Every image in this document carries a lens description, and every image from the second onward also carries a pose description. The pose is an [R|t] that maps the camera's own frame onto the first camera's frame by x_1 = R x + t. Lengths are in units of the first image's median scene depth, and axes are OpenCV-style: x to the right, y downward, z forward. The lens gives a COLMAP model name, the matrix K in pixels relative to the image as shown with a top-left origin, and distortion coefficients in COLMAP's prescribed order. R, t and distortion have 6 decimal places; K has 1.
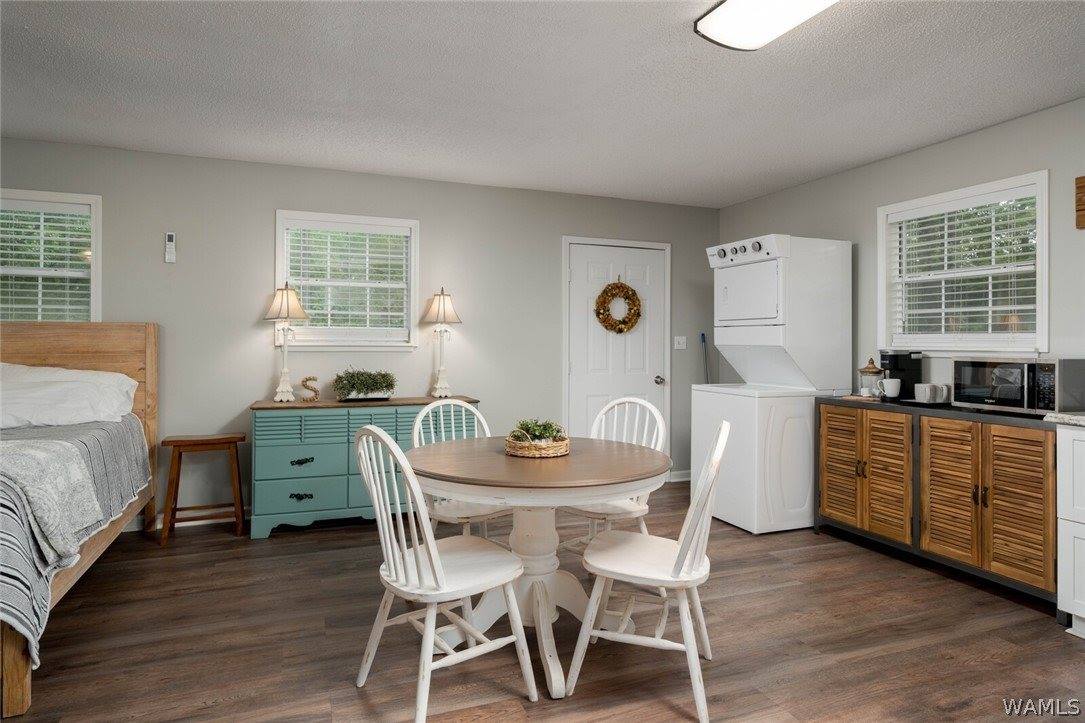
lens RADIAL K [[595.1, 0, 517.8], [0, 595.1, 340.2], [0, 0, 1]] dist [-0.002880, 0.000878]
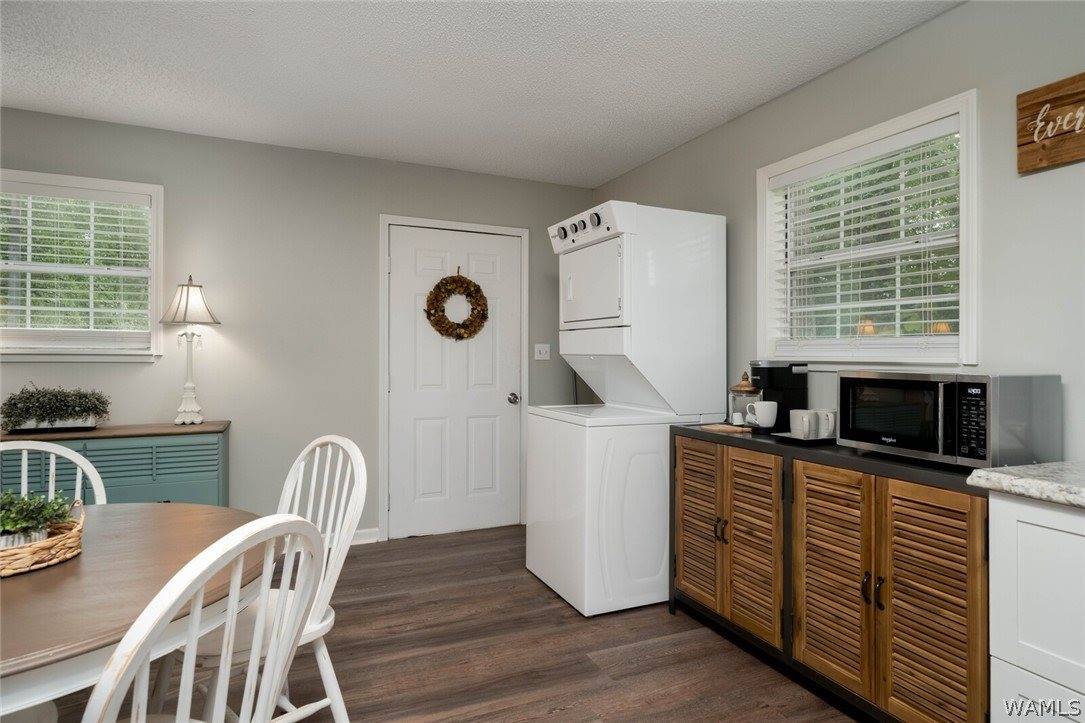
lens RADIAL K [[595.1, 0, 494.5], [0, 595.1, 347.7], [0, 0, 1]] dist [-0.002880, 0.000878]
pose [[0.999322, 0.001783, 0.036766, 0.260454], [-0.001637, 0.999991, -0.003985, 0.003668], [-0.036772, 0.003922, 0.999316, 0.281843]]
